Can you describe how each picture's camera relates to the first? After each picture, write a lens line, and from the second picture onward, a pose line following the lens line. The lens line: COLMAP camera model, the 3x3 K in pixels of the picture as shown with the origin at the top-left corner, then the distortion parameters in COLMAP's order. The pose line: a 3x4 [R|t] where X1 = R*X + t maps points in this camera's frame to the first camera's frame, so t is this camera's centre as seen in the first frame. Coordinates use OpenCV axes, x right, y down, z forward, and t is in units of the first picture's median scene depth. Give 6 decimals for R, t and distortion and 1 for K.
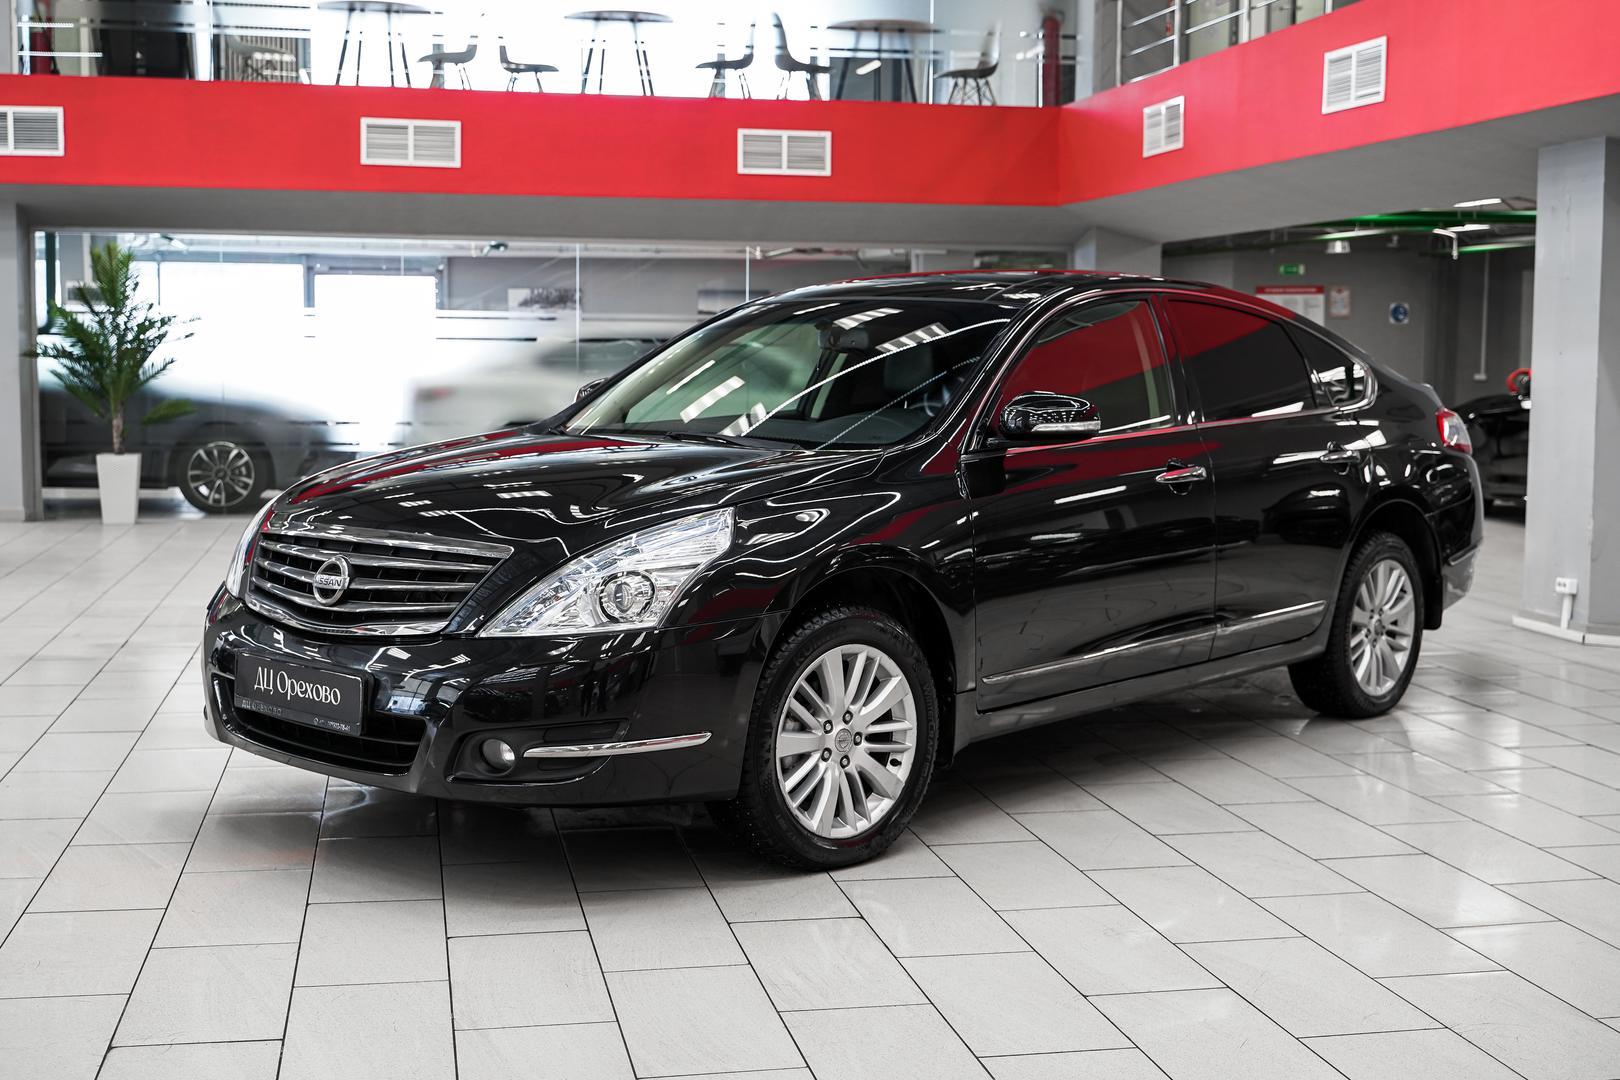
lens RADIAL K [[2042.4, 0, 803.3], [0, 2042.4, 533.3], [0, 0, 1]] dist [0.007777, -0.020799]
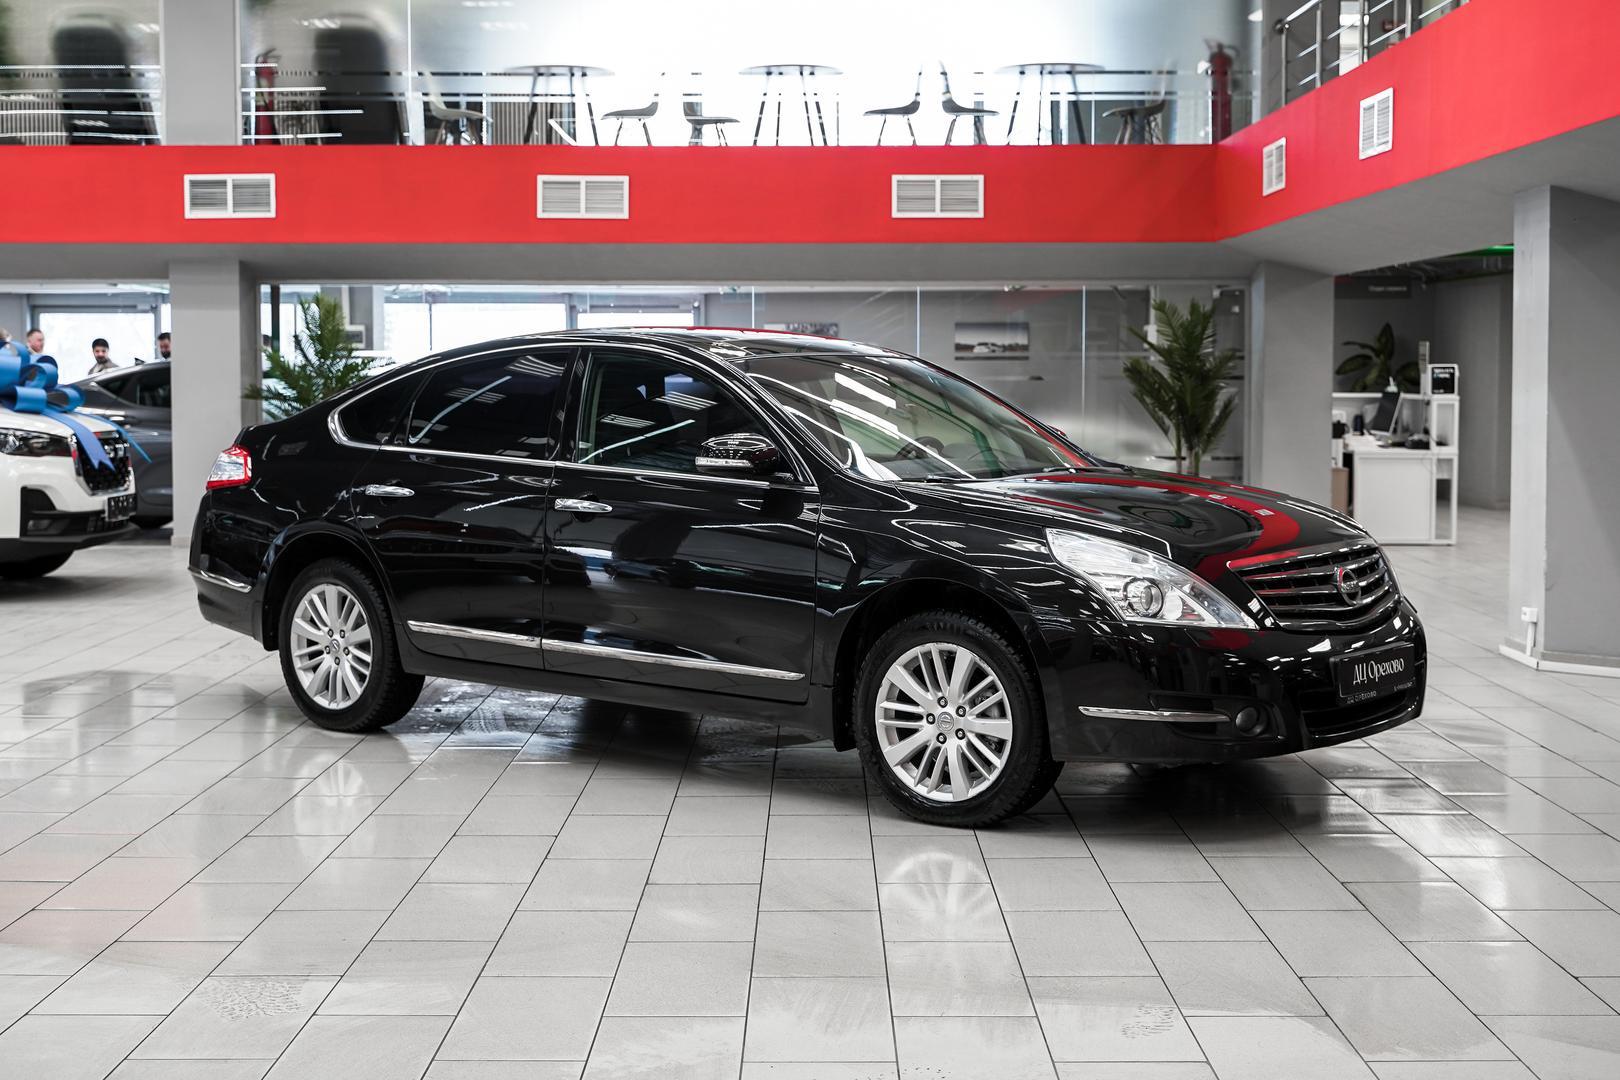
lens RADIAL K [[2229.0, 0, 810.0], [0, 2229.0, 540.0], [0, 0, 1]] dist [0.012093, -0.000326]
pose [[0.980595, 0.006151, -0.195949, 0.150013], [-0.009273, 0.999844, -0.015019, 0.005201], [0.195826, 0.016544, 0.980499, -0.117788]]
